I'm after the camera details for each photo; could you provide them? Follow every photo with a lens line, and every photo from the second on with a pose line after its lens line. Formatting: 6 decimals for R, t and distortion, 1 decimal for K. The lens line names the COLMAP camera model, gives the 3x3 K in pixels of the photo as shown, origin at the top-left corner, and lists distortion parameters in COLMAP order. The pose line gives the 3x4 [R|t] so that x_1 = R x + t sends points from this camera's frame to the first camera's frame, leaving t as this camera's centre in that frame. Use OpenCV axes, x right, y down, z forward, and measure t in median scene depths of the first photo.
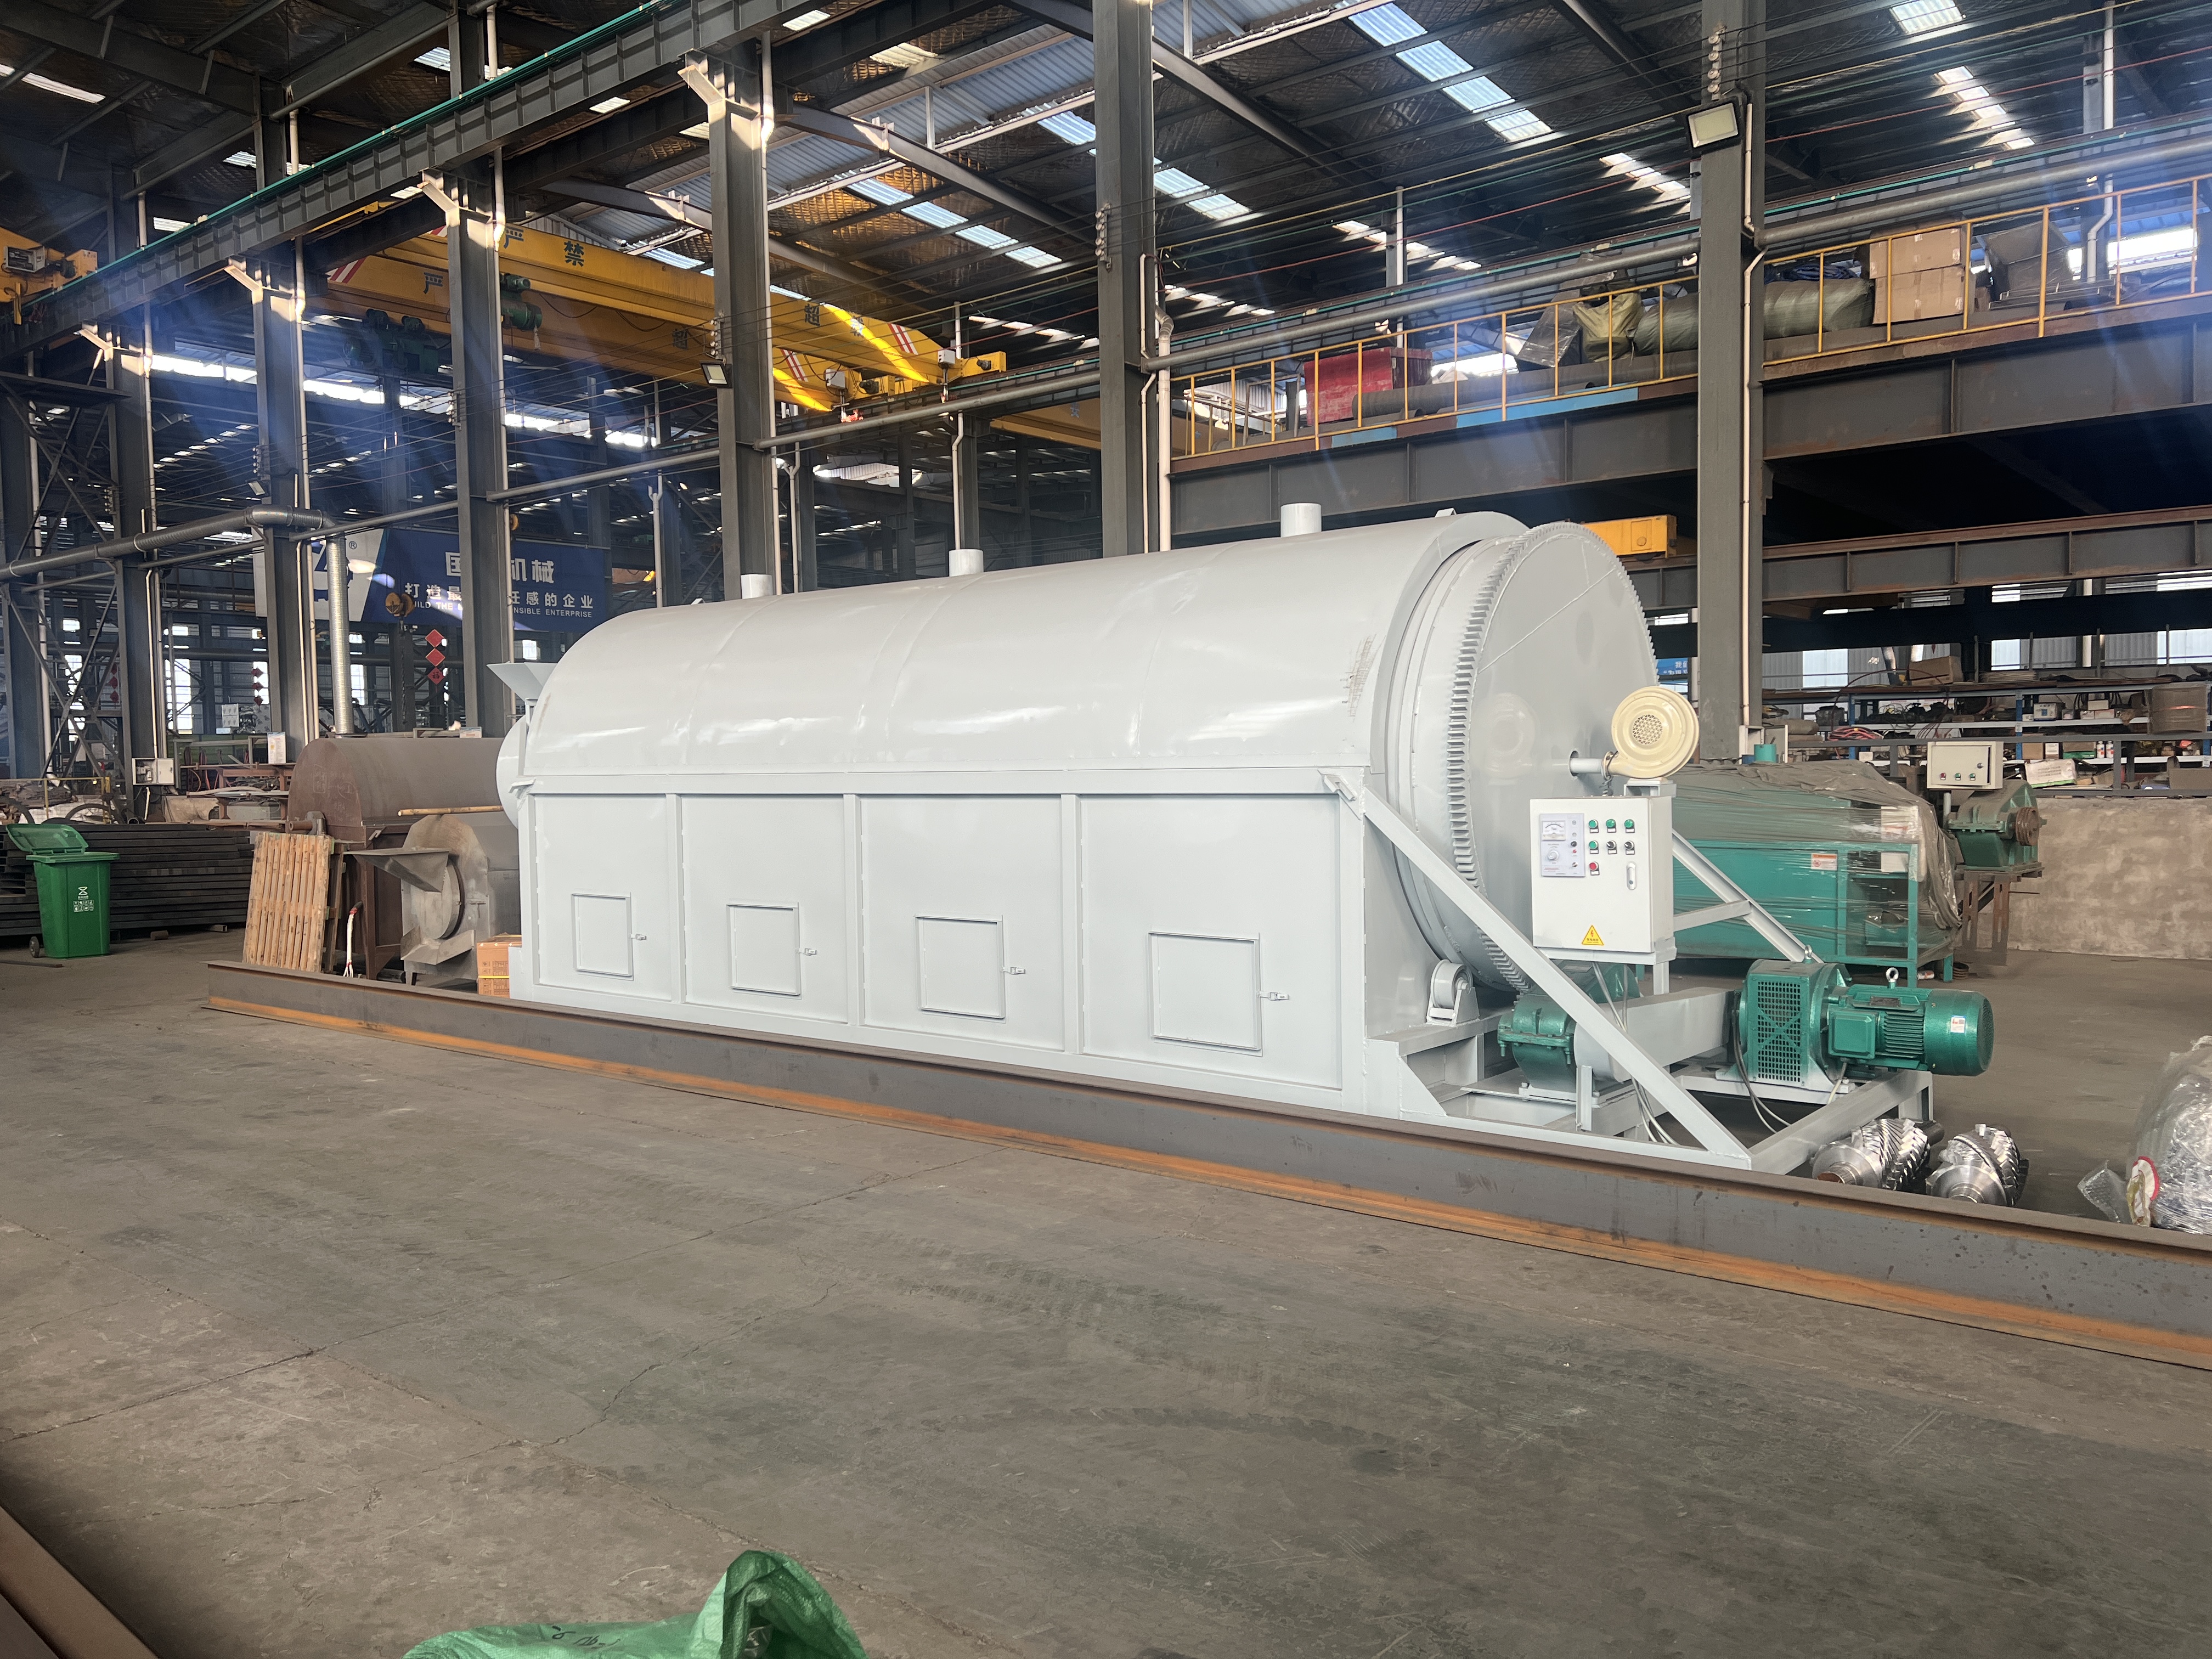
lens RADIAL K [[1665.4, 0, 1106.0], [0, 1665.4, 829.5], [0, 0, 1]] dist [0.070047, -0.080521]
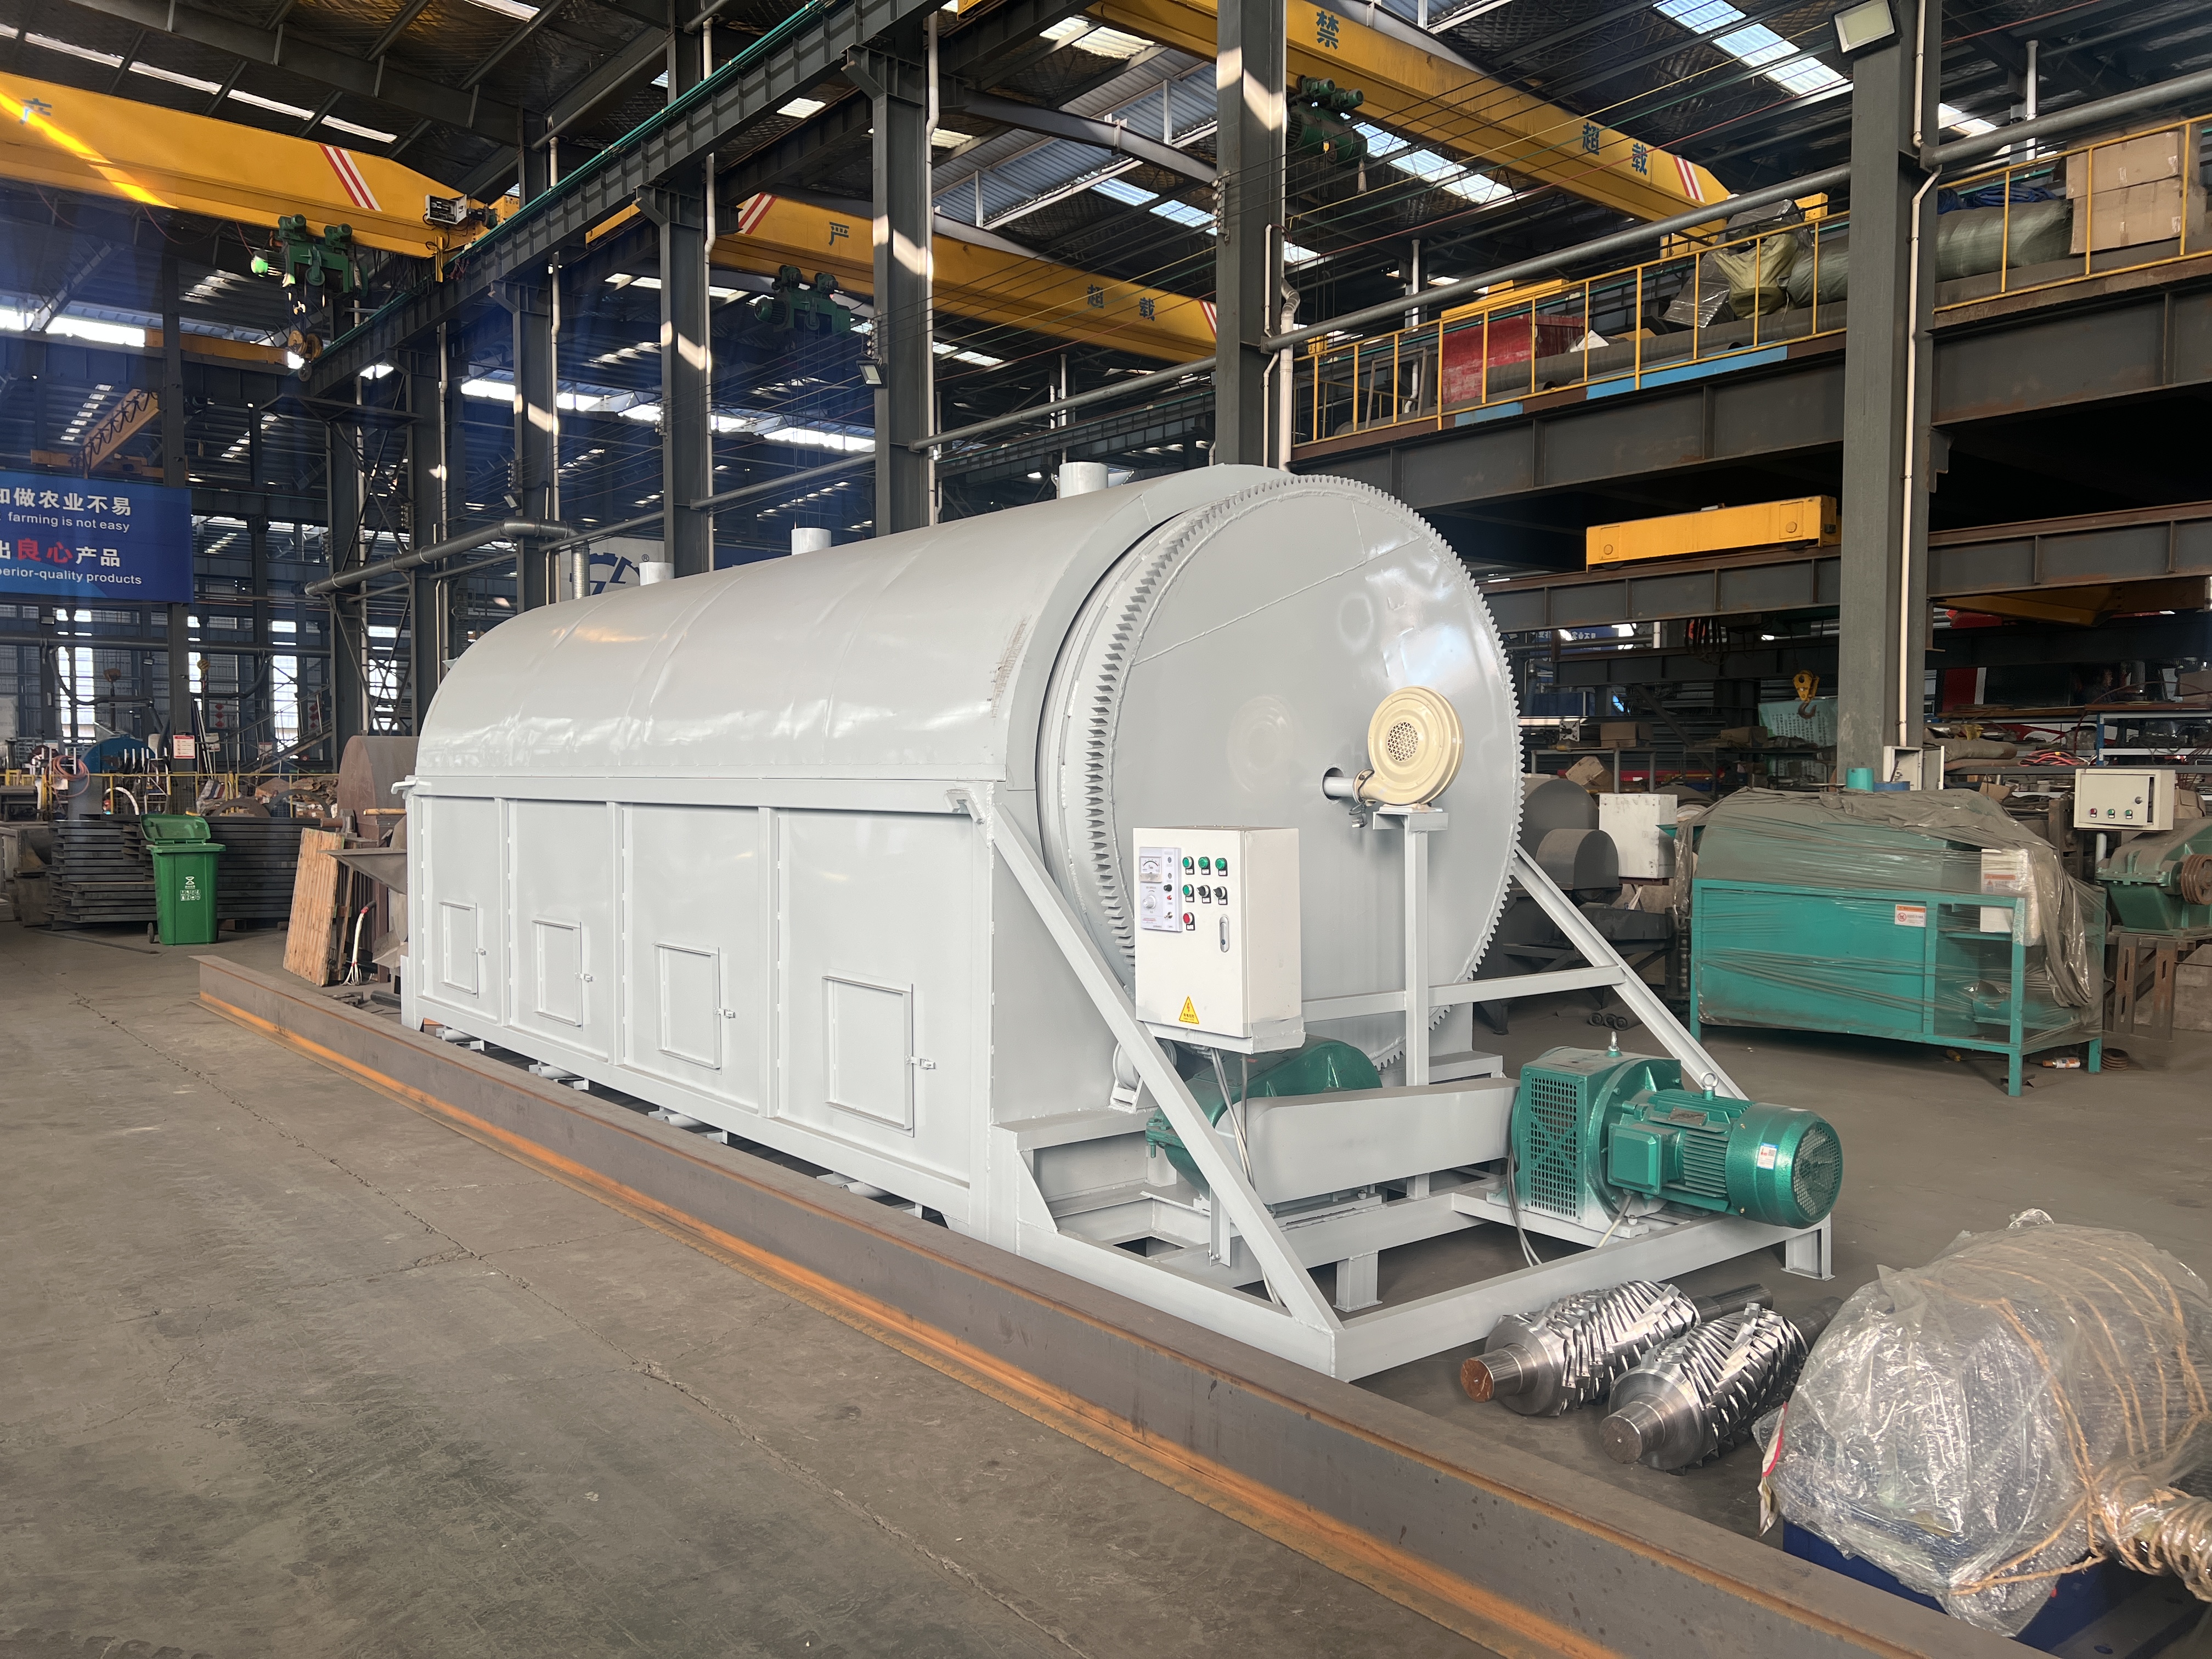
lens RADIAL K [[1643.8, 0, 1178.0], [0, 1643.8, 824.3], [0, 0, 1]] dist [0.065779, -0.067997]
pose [[0.978759, 0.025447, -0.203430, 0.239655], [-0.027786, 0.999576, -0.008648, -0.007620], [0.203124, 0.014116, 0.979051, 0.152438]]
